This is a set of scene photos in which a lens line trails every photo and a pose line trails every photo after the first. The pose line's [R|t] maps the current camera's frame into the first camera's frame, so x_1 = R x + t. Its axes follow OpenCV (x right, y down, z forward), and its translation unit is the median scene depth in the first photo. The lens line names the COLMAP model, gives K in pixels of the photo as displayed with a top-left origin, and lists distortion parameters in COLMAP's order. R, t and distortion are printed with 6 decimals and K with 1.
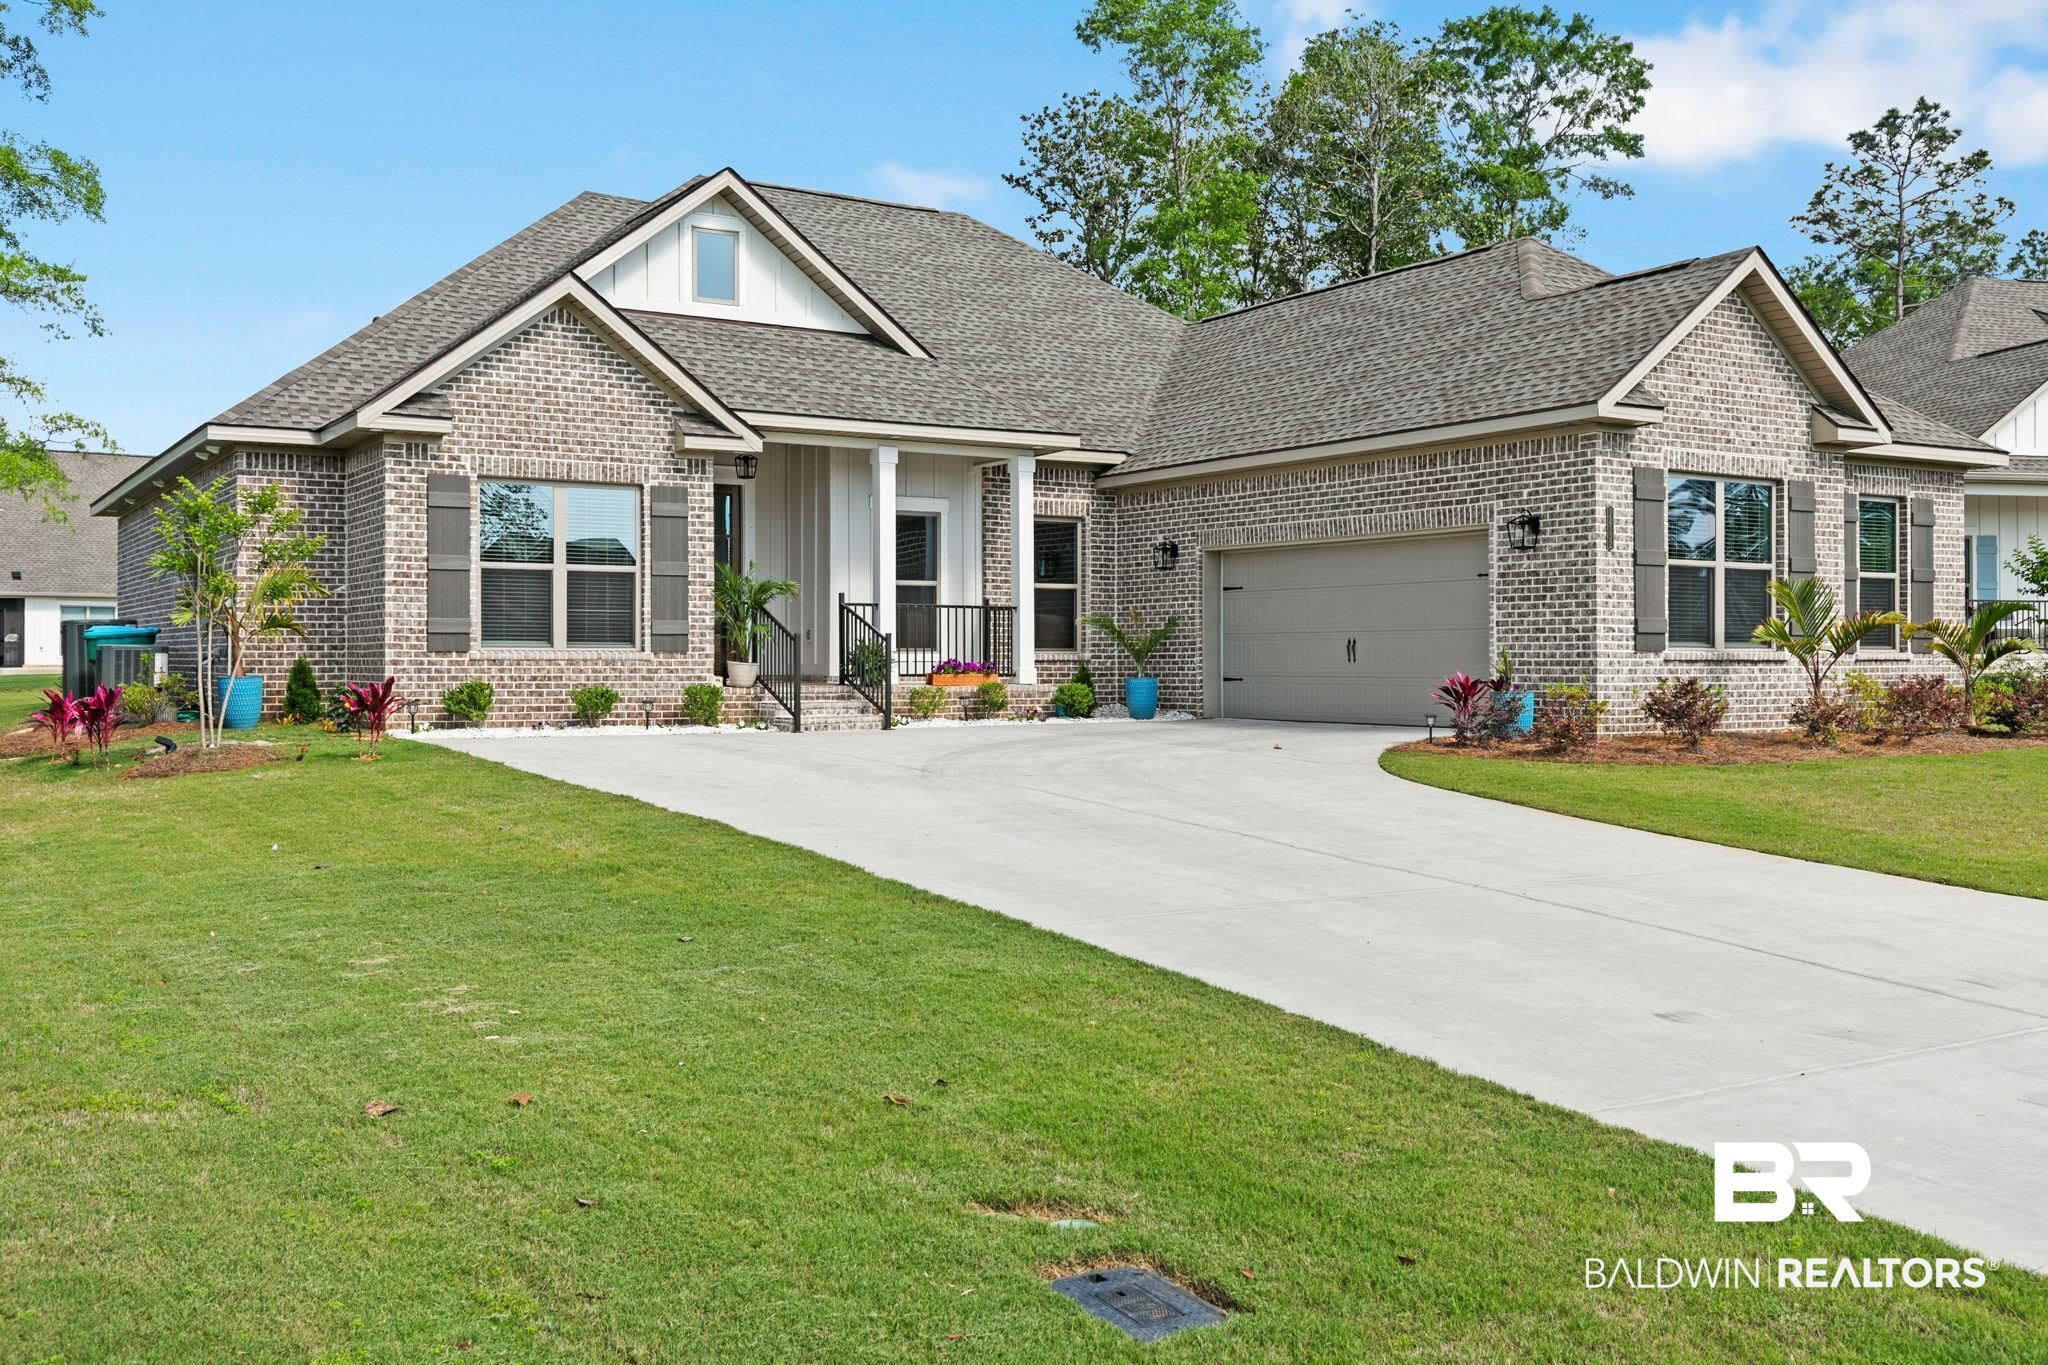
lens RADIAL K [[1865.1, 0, 1024.0], [0, 1865.1, 682.5], [0, 0, 1]] dist [-0.000787, 0.006202]
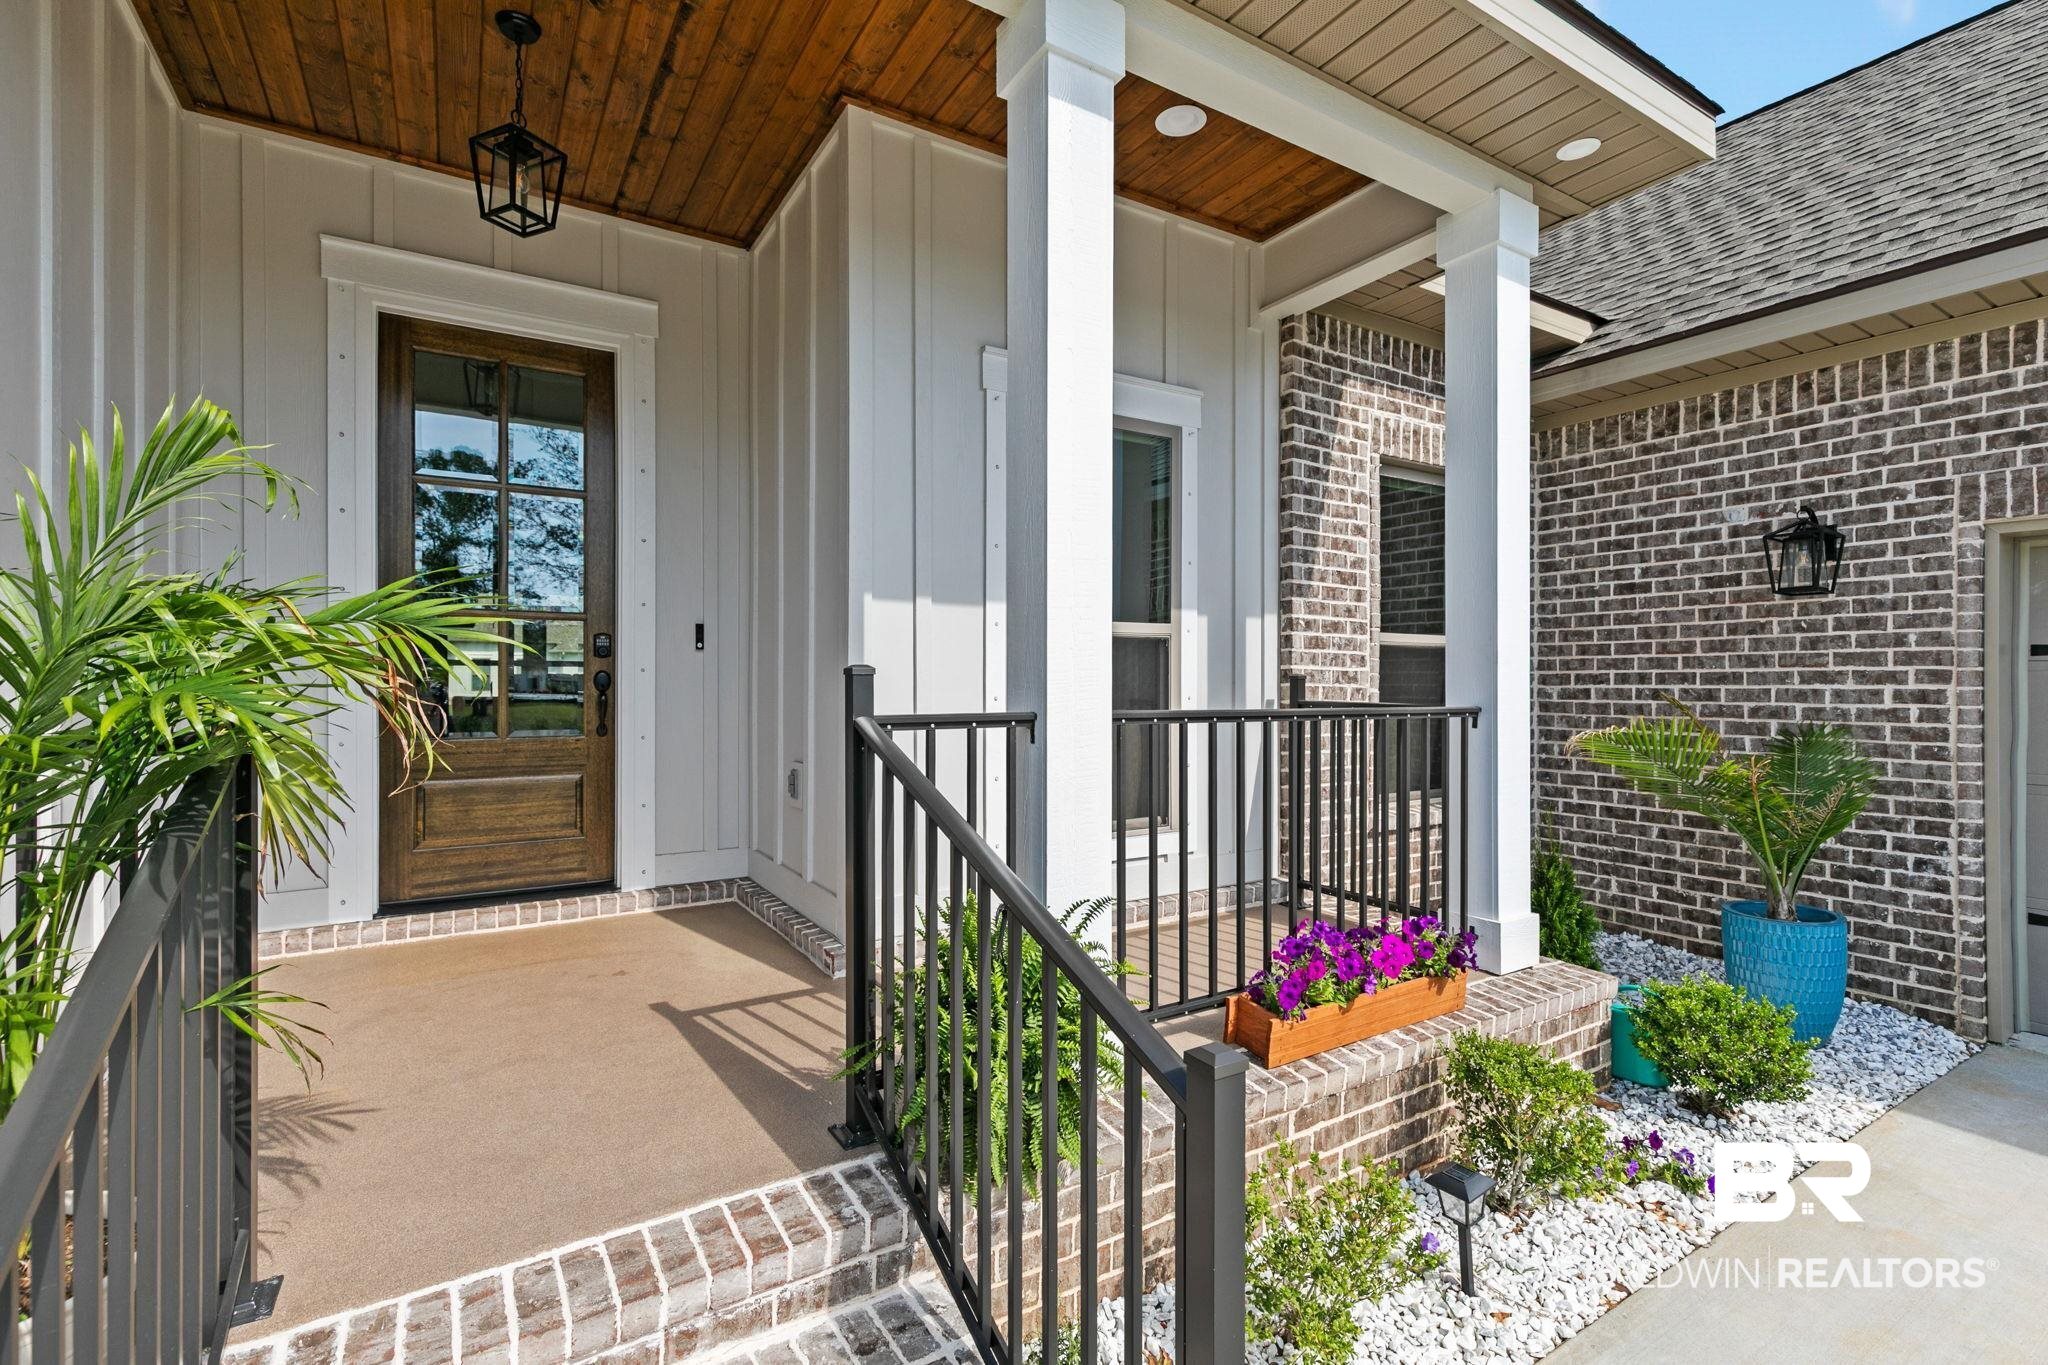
lens RADIAL K [[928.8, 0, 1024.0], [0, 928.8, 682.5], [0, 0, 1]] dist [-0.000325, 0.000014]
pose [[0.999964, 0.002464, -0.008089, -0.073429], [-0.002545, 0.999946, -0.010054, -0.042496], [0.008064, 0.010075, 0.999917, 0.840861]]
